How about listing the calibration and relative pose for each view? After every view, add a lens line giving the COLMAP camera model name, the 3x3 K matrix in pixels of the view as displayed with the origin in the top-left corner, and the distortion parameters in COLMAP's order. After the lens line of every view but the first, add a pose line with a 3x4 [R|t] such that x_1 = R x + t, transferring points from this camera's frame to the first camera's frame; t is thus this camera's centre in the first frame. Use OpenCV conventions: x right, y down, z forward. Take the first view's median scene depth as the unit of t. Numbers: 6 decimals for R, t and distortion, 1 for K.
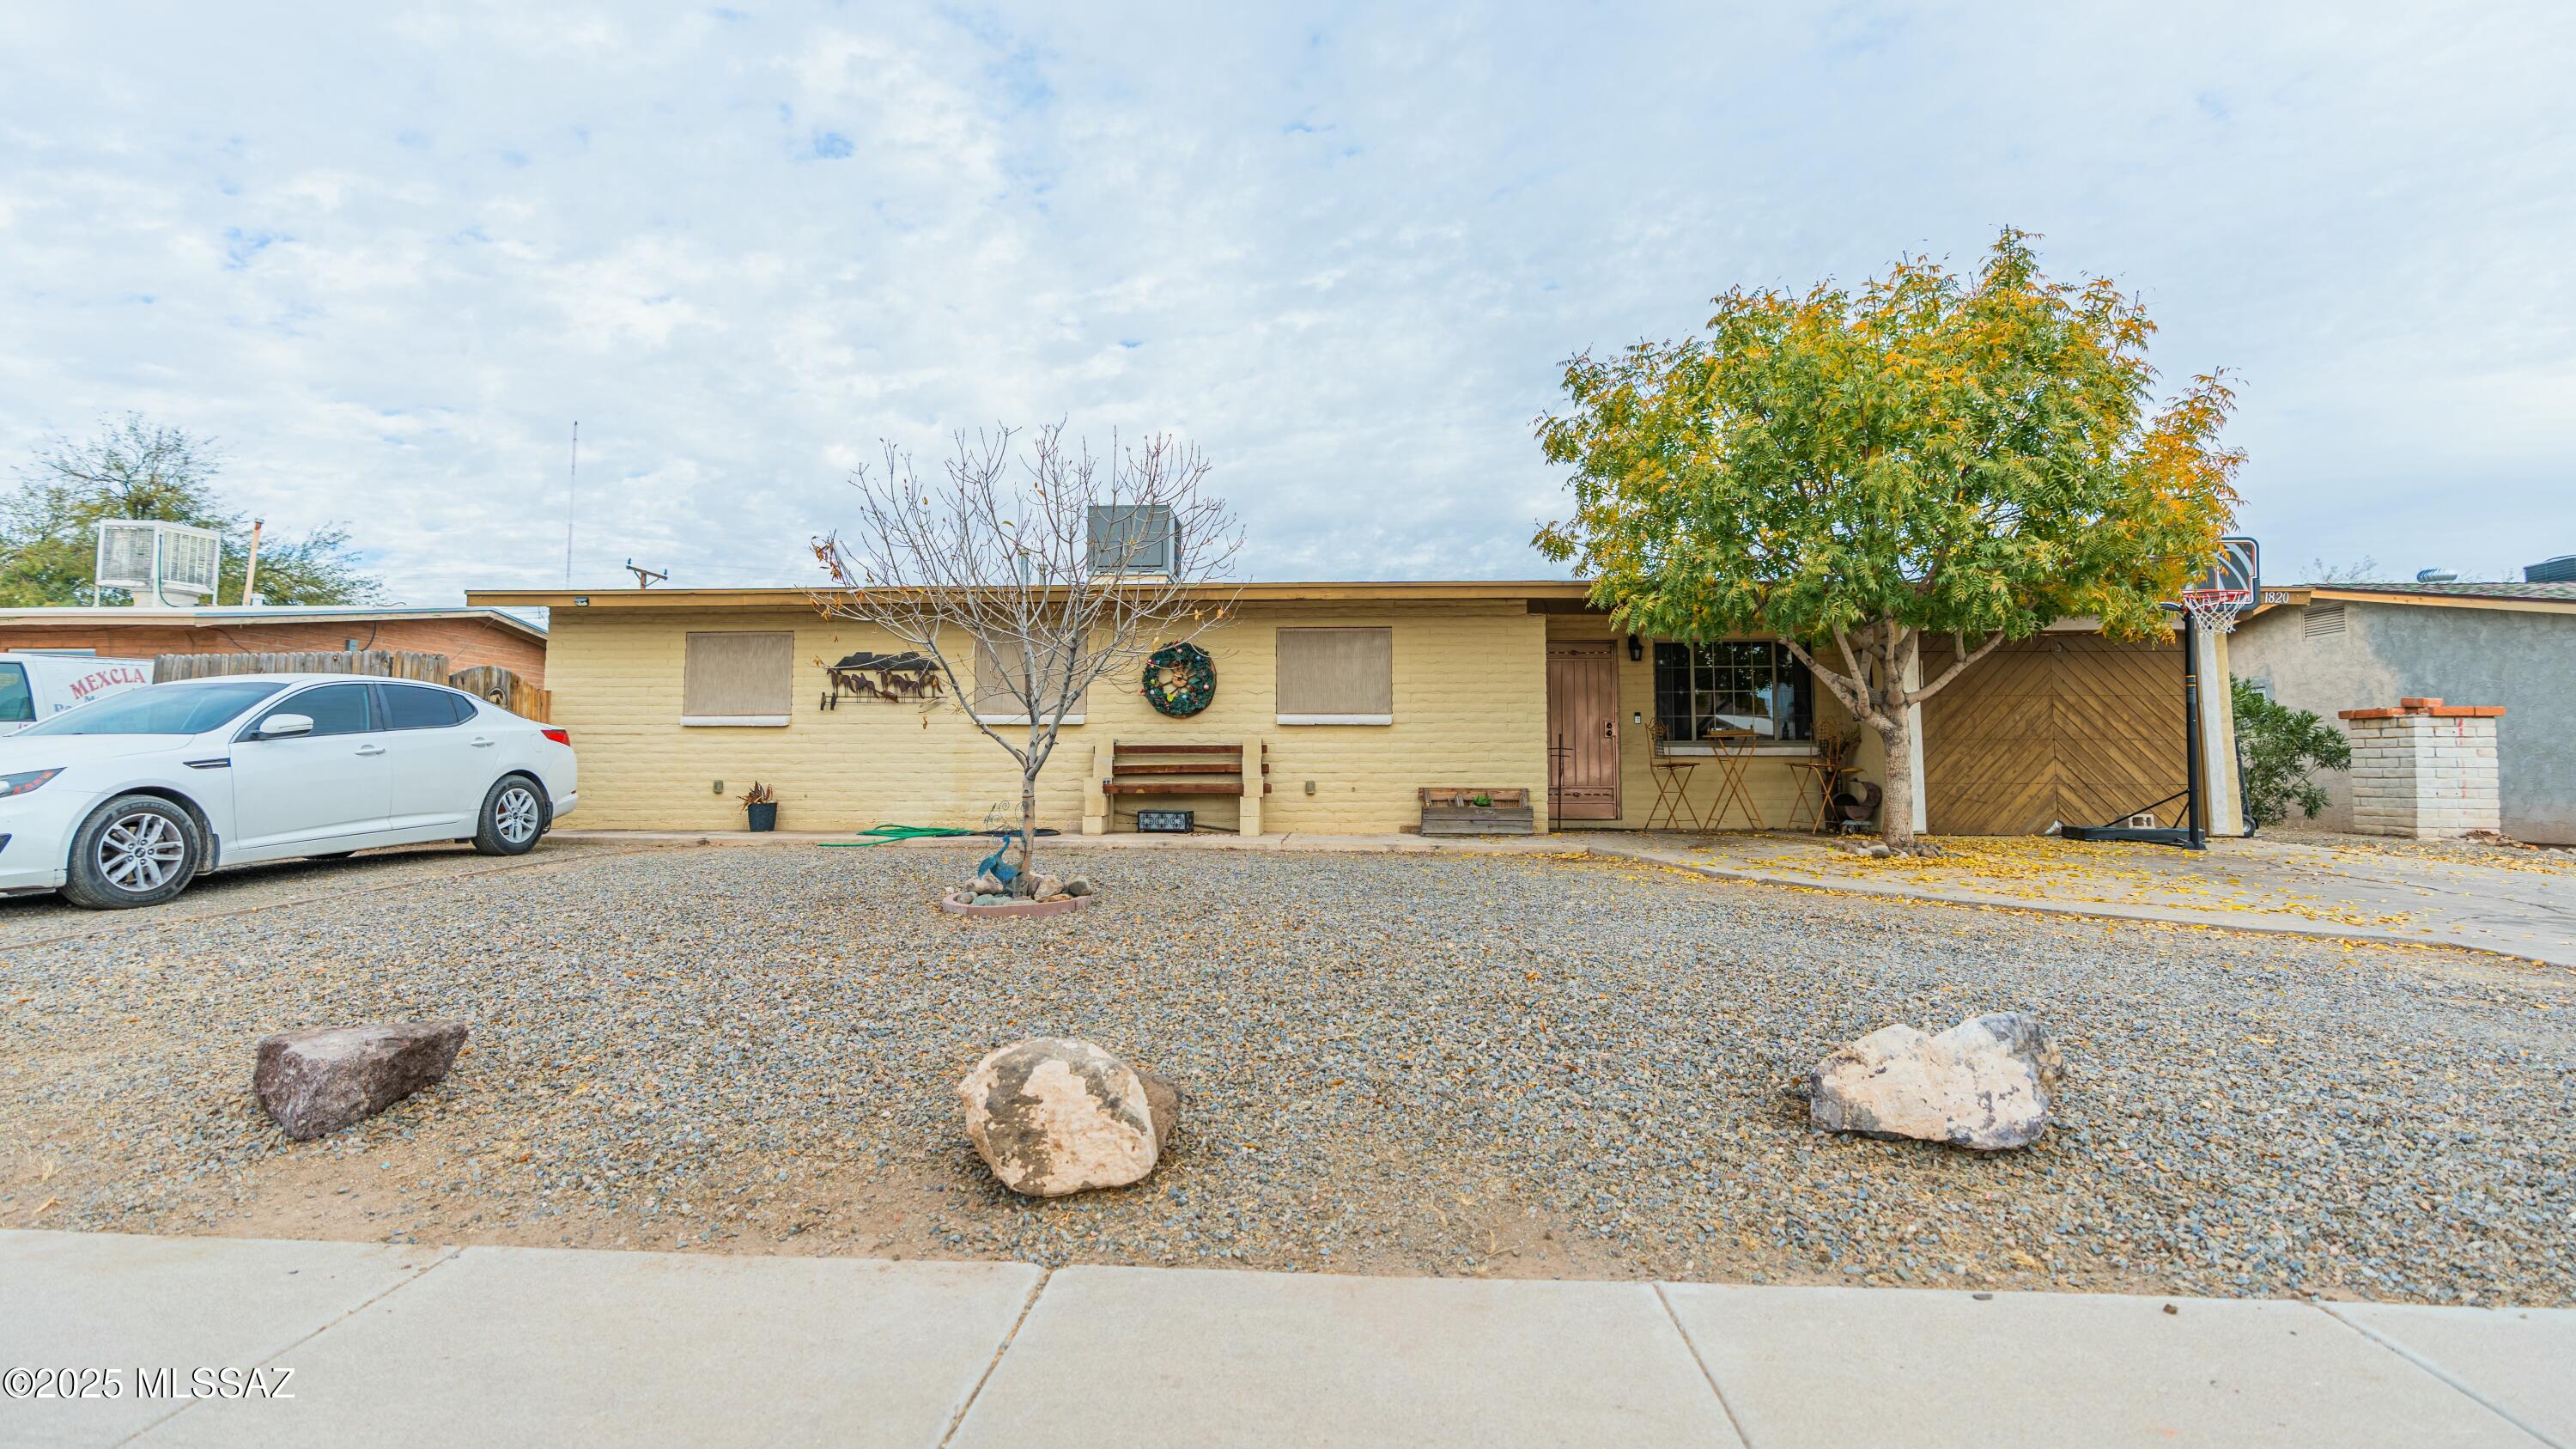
lens RADIAL K [[1139.6, 0, 1277.9], [0, 1139.6, 747.7], [0, 0, 1]] dist [-0.010859, 0.003383]
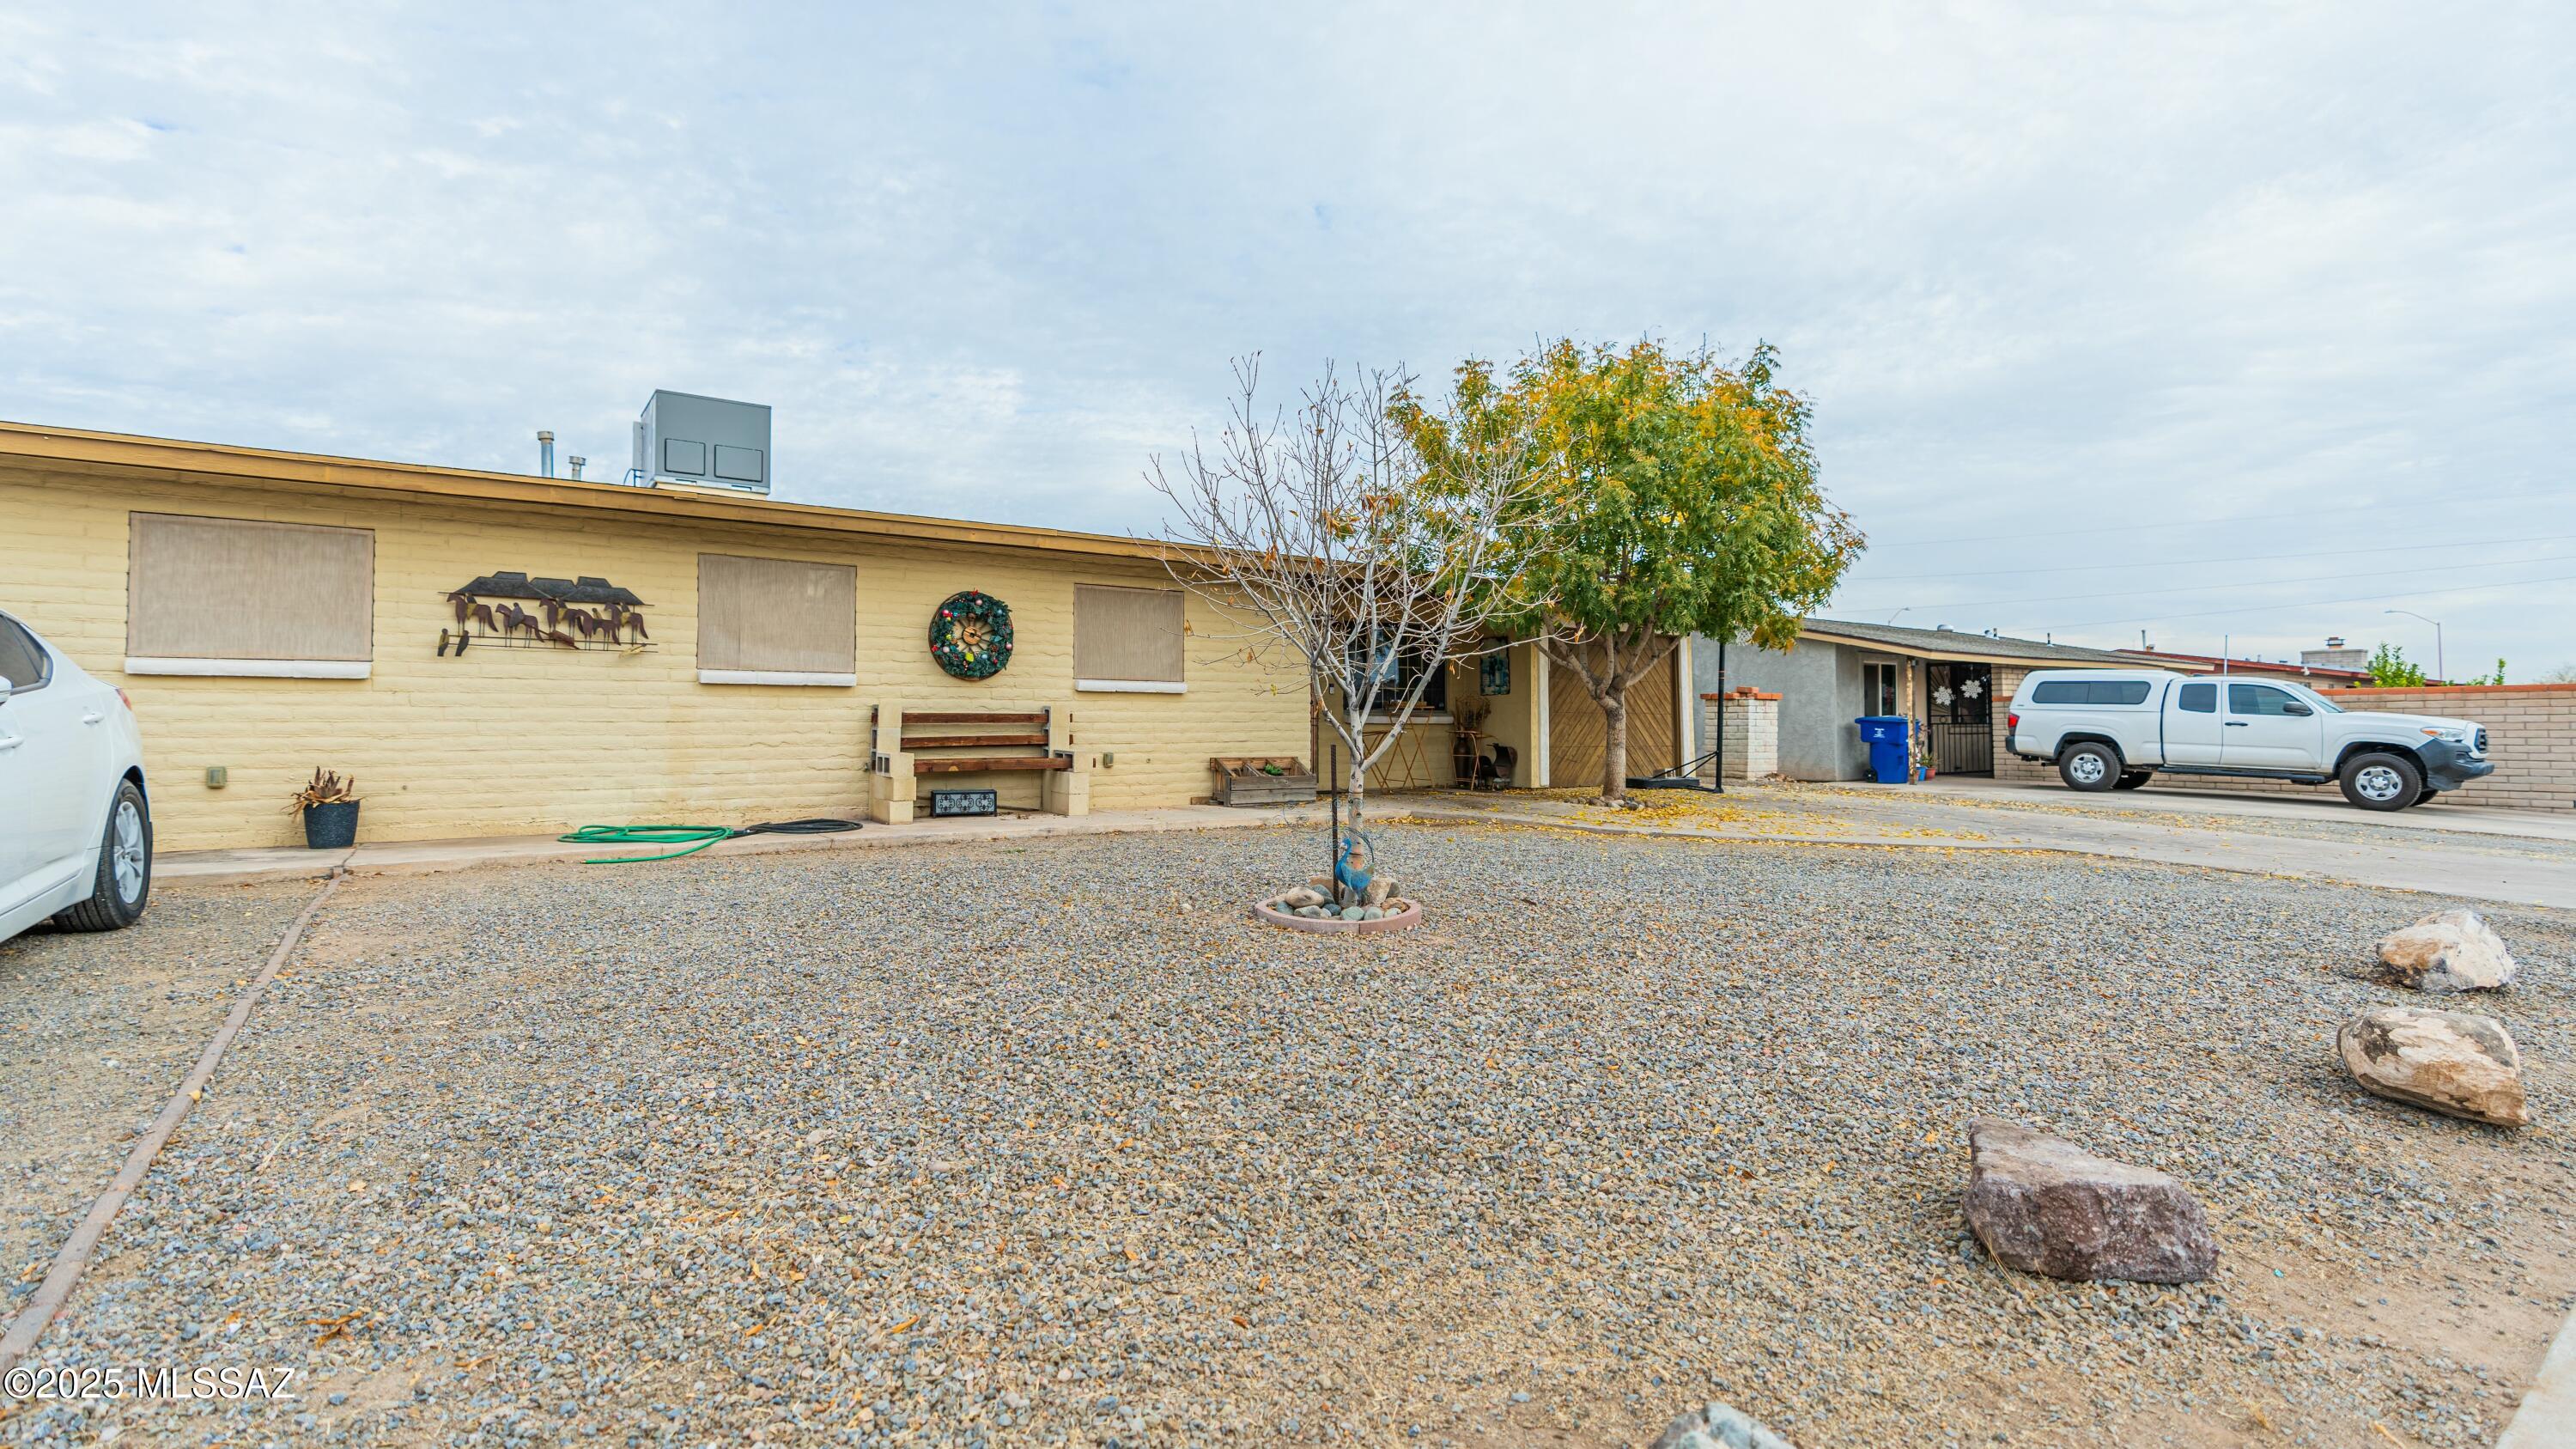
lens RADIAL K [[1139.6, 0, 1280.1], [0, 1139.6, 700.0], [0, 0, 1]] dist [-0.010859, 0.003383]
pose [[0.778281, 0.012626, 0.627789, -0.438855], [-0.011632, 0.999916, -0.005689, -0.009617], [-0.627808, -0.002874, 0.778363, 0.195027]]
